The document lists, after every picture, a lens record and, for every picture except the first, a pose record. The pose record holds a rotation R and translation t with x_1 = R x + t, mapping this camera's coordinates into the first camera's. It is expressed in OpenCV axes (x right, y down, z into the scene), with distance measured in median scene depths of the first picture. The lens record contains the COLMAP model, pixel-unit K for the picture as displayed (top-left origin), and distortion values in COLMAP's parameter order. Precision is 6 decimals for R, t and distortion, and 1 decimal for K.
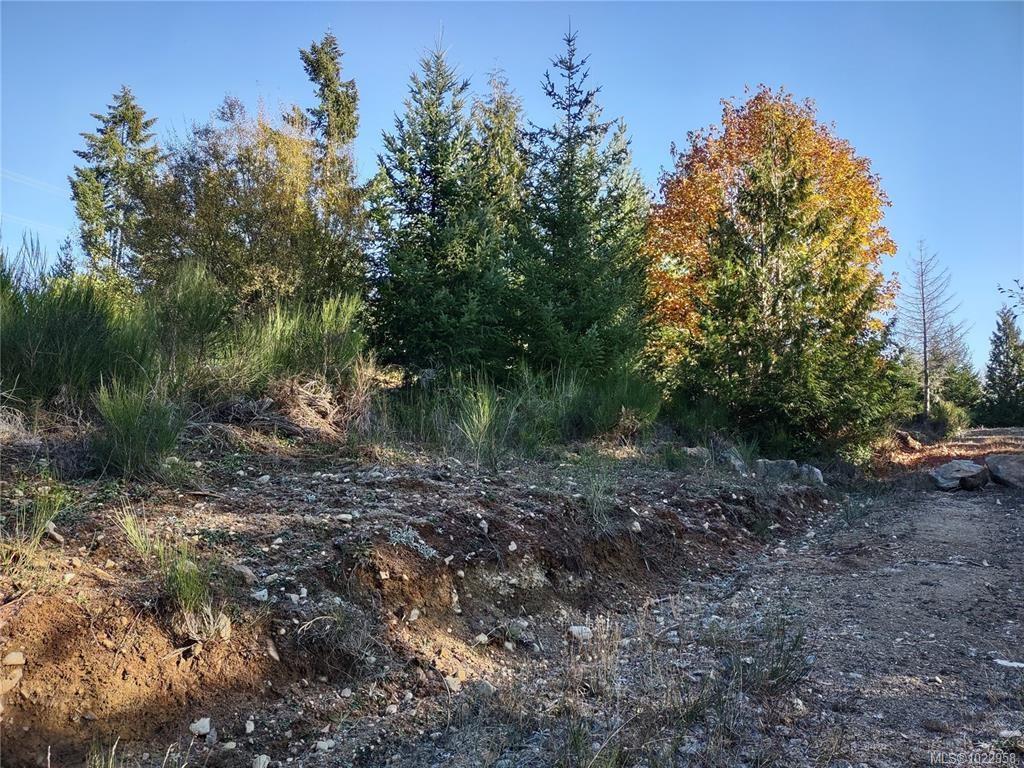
lens RADIAL K [[762.4, 0, 505.8], [0, 762.4, 382.7], [0, 0, 1]] dist [0.072359, -0.090726]
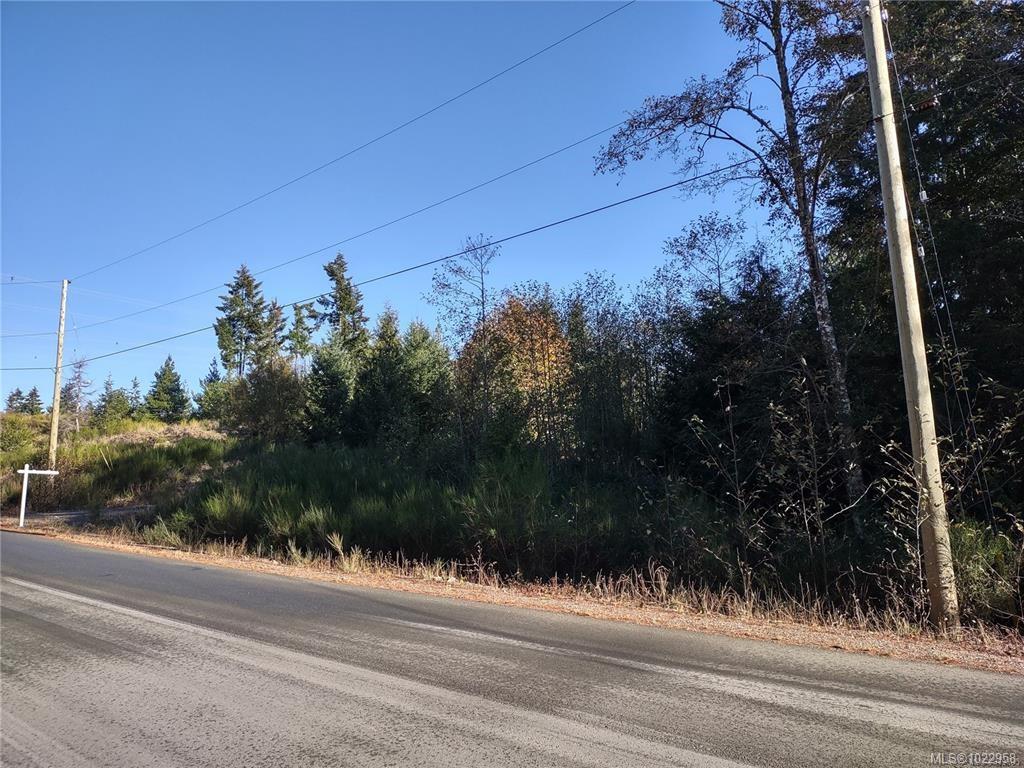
lens RADIAL K [[762.4, 0, 510.0], [0, 762.4, 392.8], [0, 0, 1]] dist [0.072359, -0.090726]
pose [[0.985737, -0.053161, -0.159675, 0.783667], [0.048694, 0.998309, -0.031761, -0.062419], [0.161093, 0.023532, 0.986659, -1.295578]]
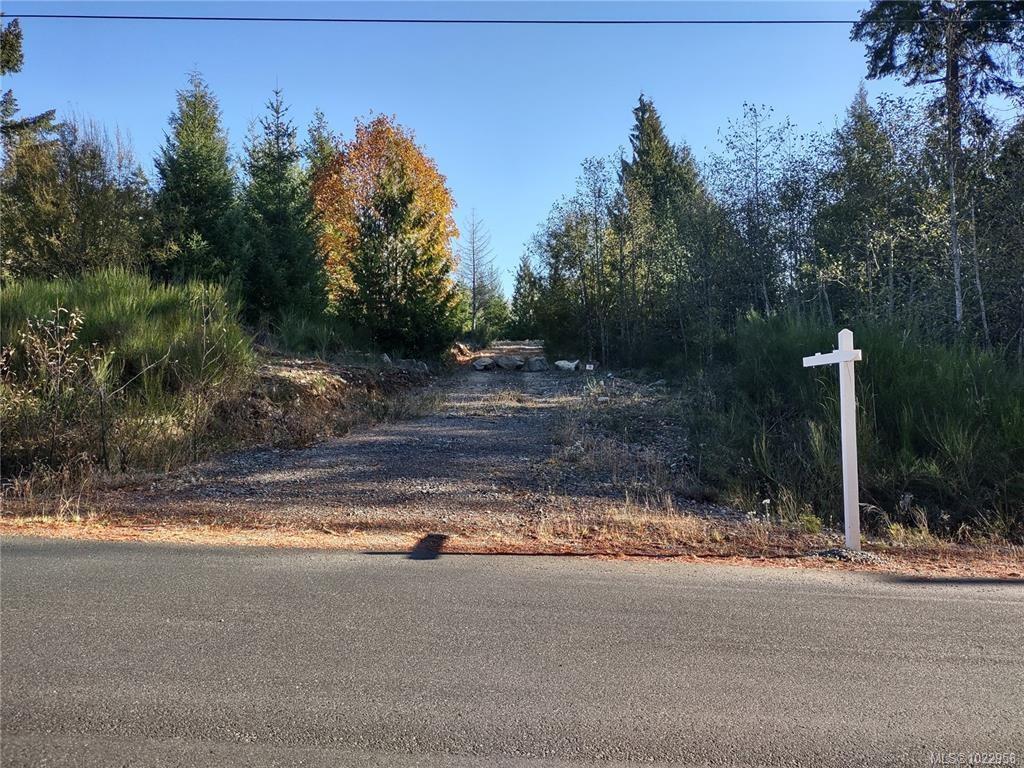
lens RADIAL K [[762.4, 0, 510.2], [0, 762.4, 384.9], [0, 0, 1]] dist [0.072359, -0.090726]
pose [[0.854552, -0.027552, 0.518634, -0.296258], [-0.033429, 0.993603, 0.107866, -0.037526], [-0.518289, -0.109514, 0.848165, -0.547545]]
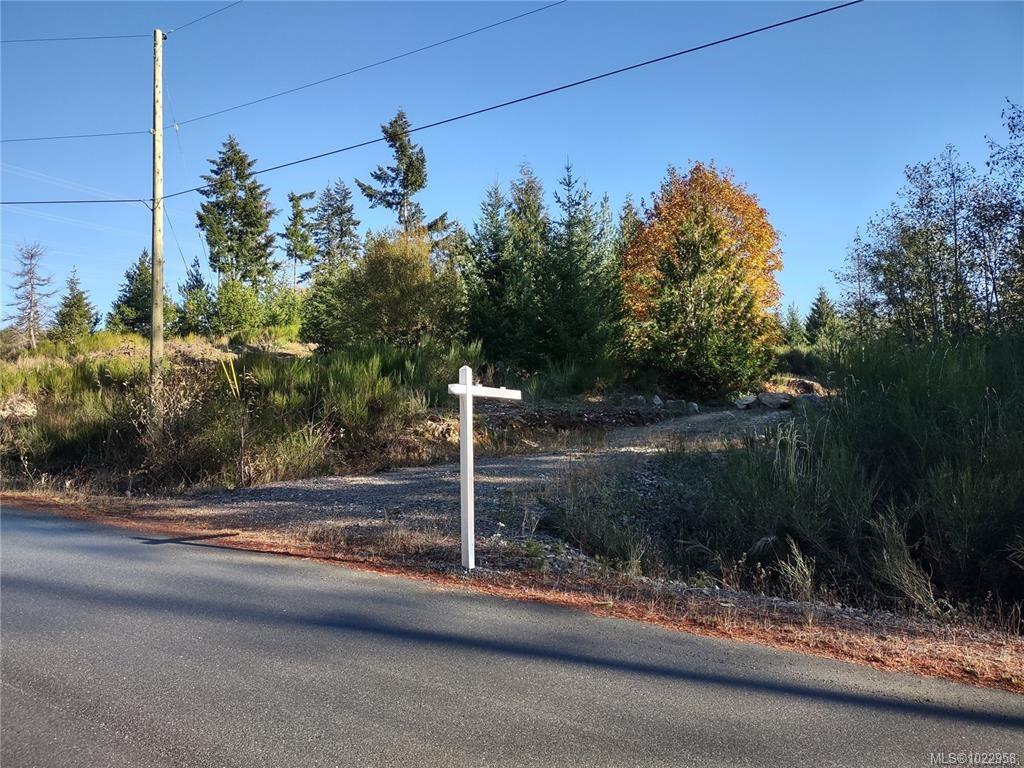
lens RADIAL K [[762.4, 0, 514.2], [0, 762.4, 386.4], [0, 0, 1]] dist [0.072359, -0.090726]
pose [[0.998834, -0.038957, -0.028527, -0.008485], [0.040396, 0.997843, 0.051742, -0.038280], [0.026450, -0.052834, 0.998253, -0.681850]]
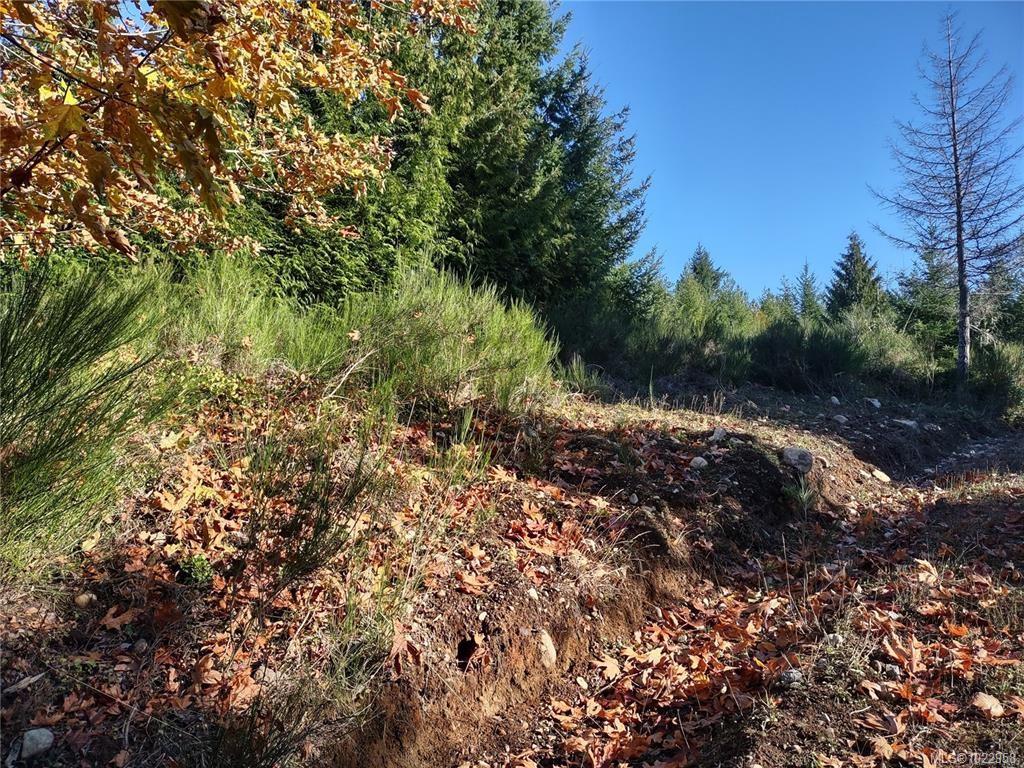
lens RADIAL K [[762.4, 0, 501.3], [0, 762.4, 378.1], [0, 0, 1]] dist [0.072359, -0.090726]
pose [[0.996347, -0.036027, -0.077425, 0.647271], [0.038436, 0.998815, 0.029858, 0.044020], [0.076258, -0.032725, 0.996551, 1.093994]]
